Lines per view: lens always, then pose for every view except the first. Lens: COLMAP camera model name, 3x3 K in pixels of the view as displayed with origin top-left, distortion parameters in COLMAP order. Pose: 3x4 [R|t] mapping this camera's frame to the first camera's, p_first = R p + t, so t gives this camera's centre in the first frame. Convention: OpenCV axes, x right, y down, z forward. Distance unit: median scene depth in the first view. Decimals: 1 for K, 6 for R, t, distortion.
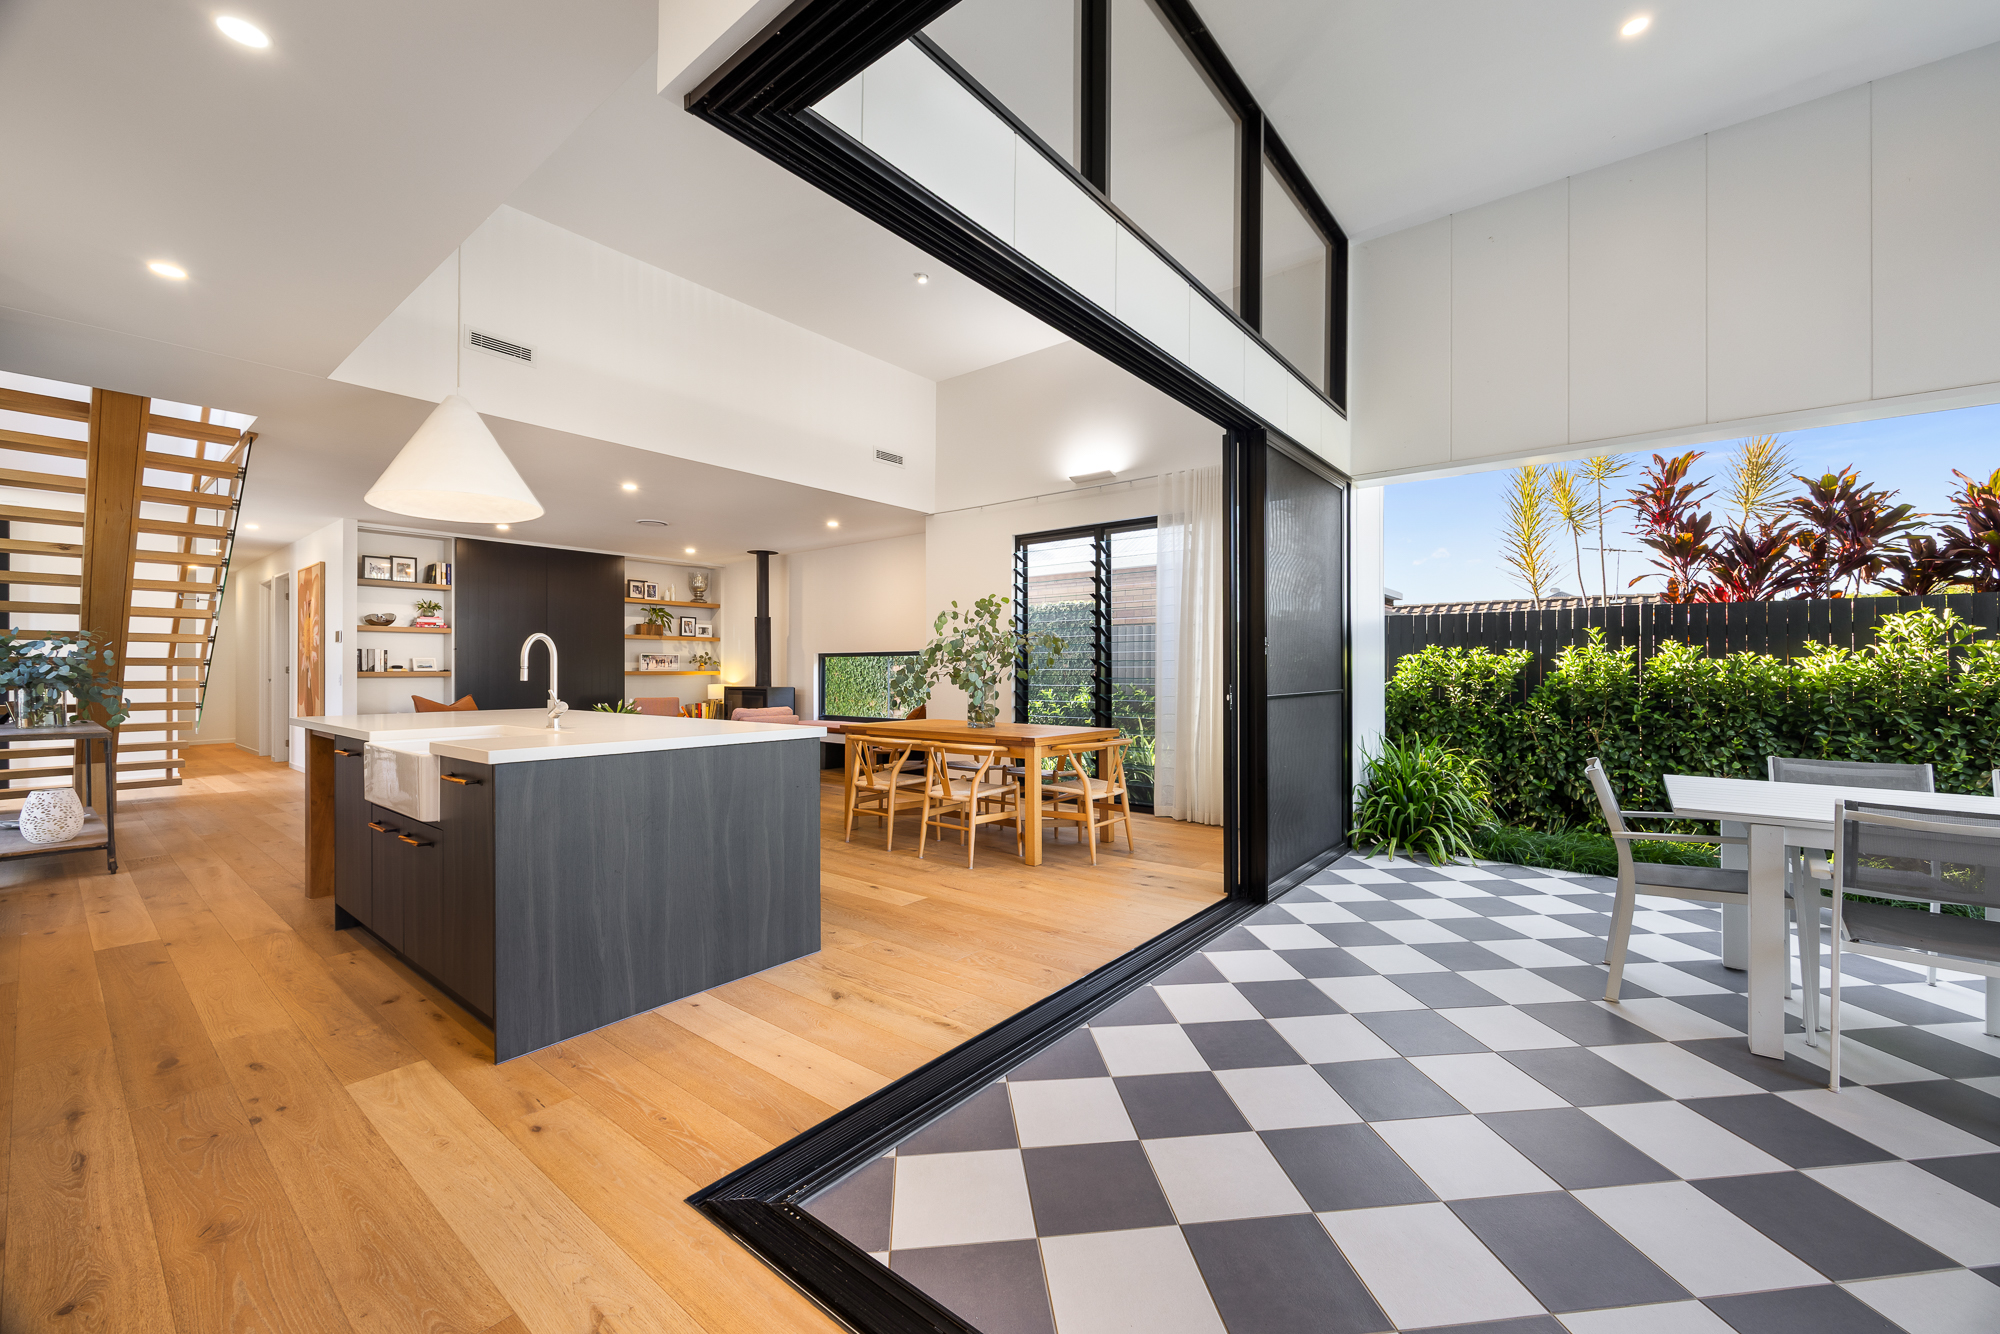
lens RADIAL K [[787.1, 0, 1018.5], [0, 787.1, 665.4], [0, 0, 1]] dist [-0.000424, -0.000217]
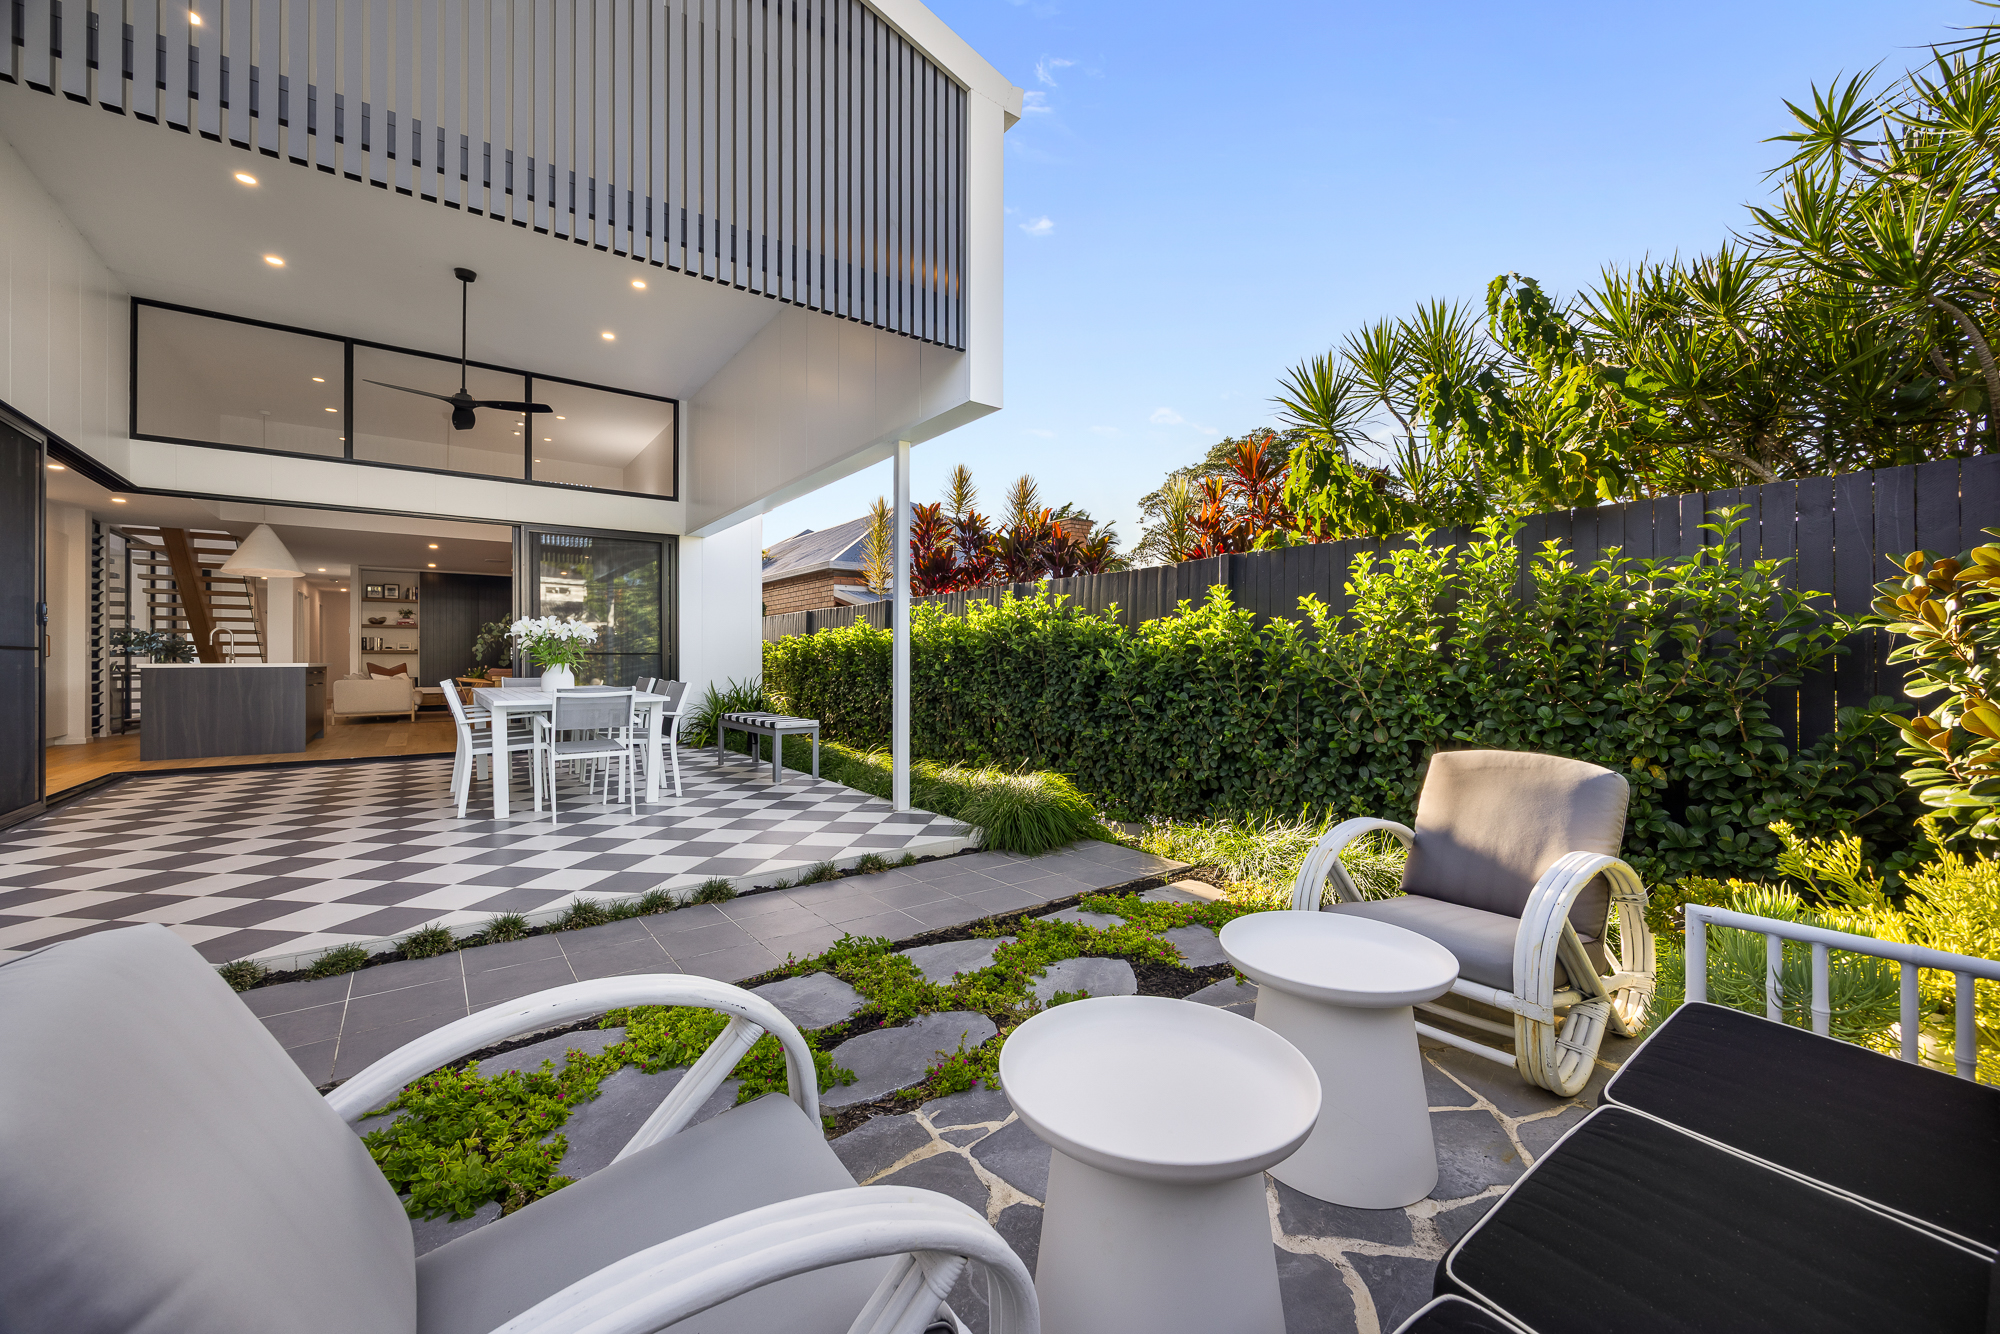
lens RADIAL K [[782.3, 0, 999.4], [0, 782.3, 659.9], [0, 0, 1]] dist [-0.002980, -0.000160]
pose [[0.965384, -0.002087, -0.260825, 1.409899], [0.003579, 0.999980, 0.005246, 0.035514], [0.260809, -0.005998, 0.965372, -0.461185]]
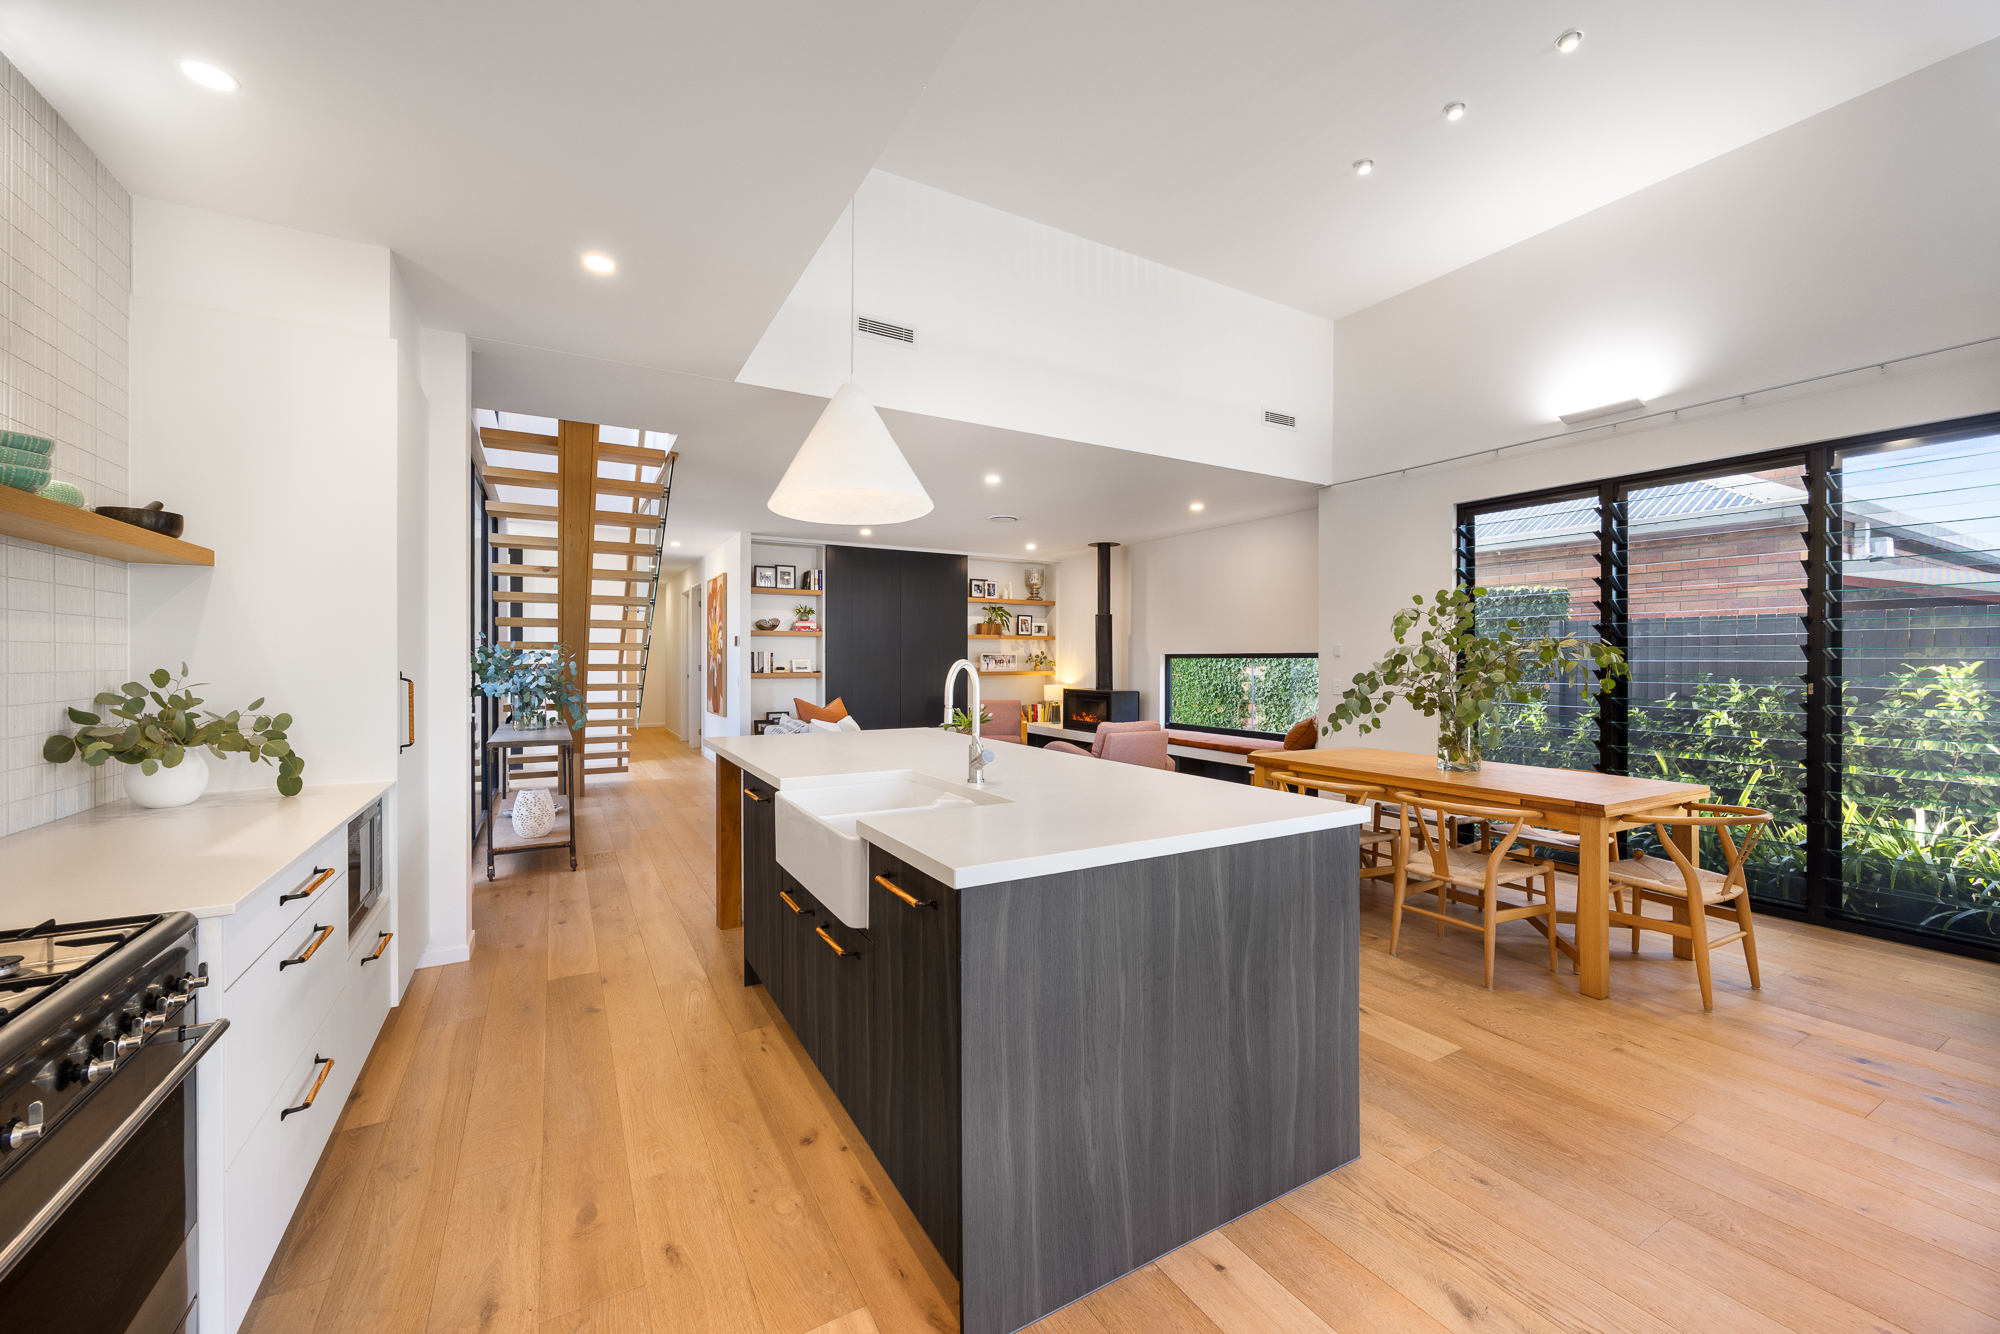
lens RADIAL K [[788.8, 0, 1005.0], [0, 788.8, 659.2], [0, 0, 1]] dist [0.001194, 0.000240]
pose [[0.929120, 0.003414, -0.369762, -0.156058], [-0.001257, 0.999981, 0.006073, -0.025123], [0.369775, -0.005178, 0.929107, 0.164749]]
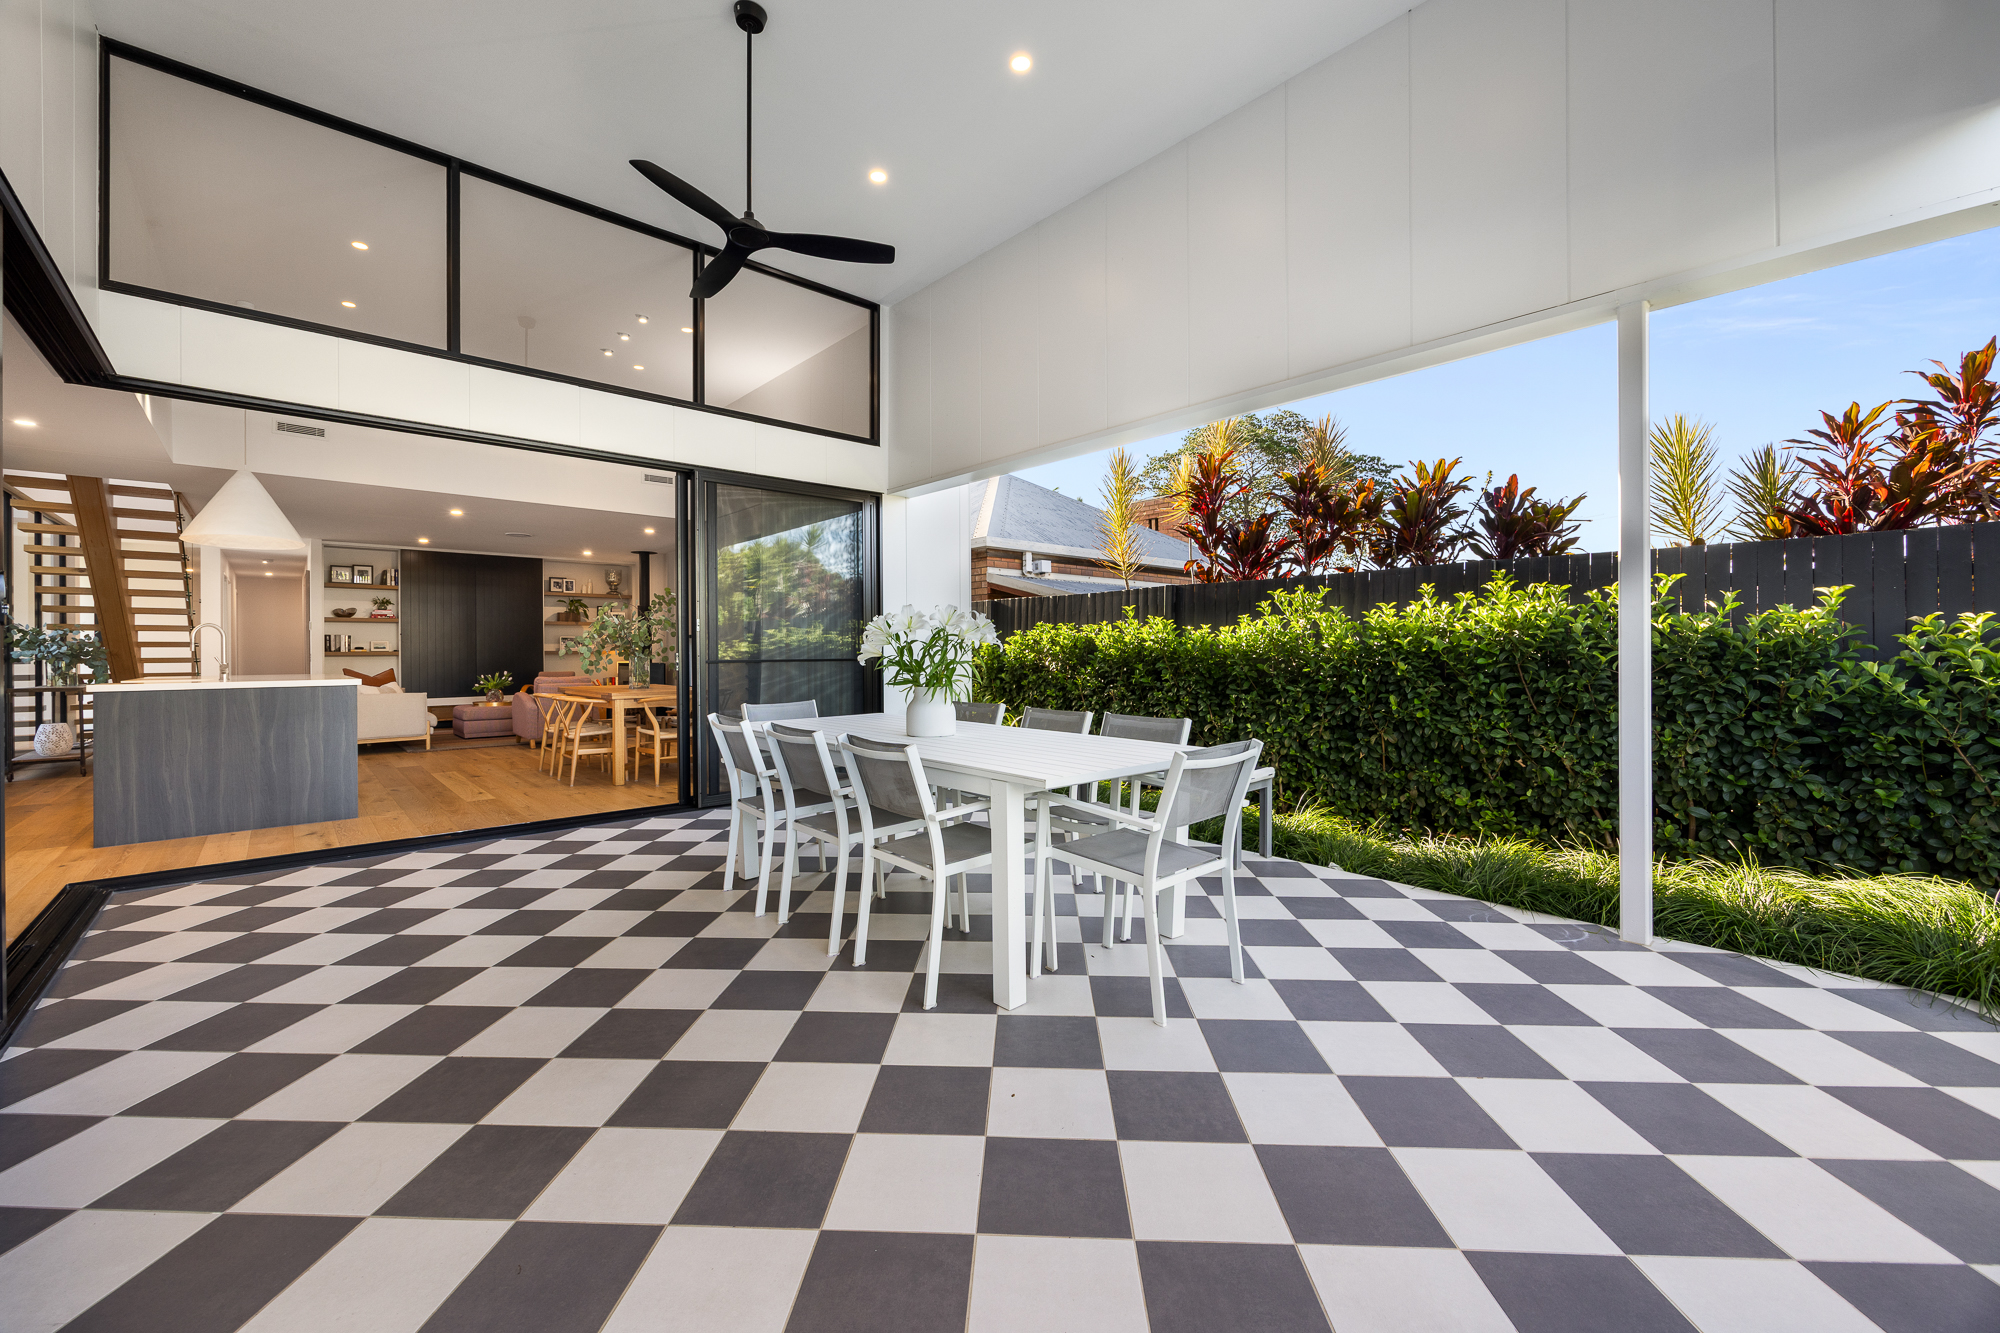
lens RADIAL K [[803.2, 0, 993.0], [0, 803.2, 651.8], [0, 0, 1]] dist [-0.003094, -0.000134]
pose [[0.984928, -0.006285, -0.172851, 0.723381], [0.007157, 0.999965, 0.004422, 0.013812], [0.172817, -0.005592, 0.984938, -0.212913]]
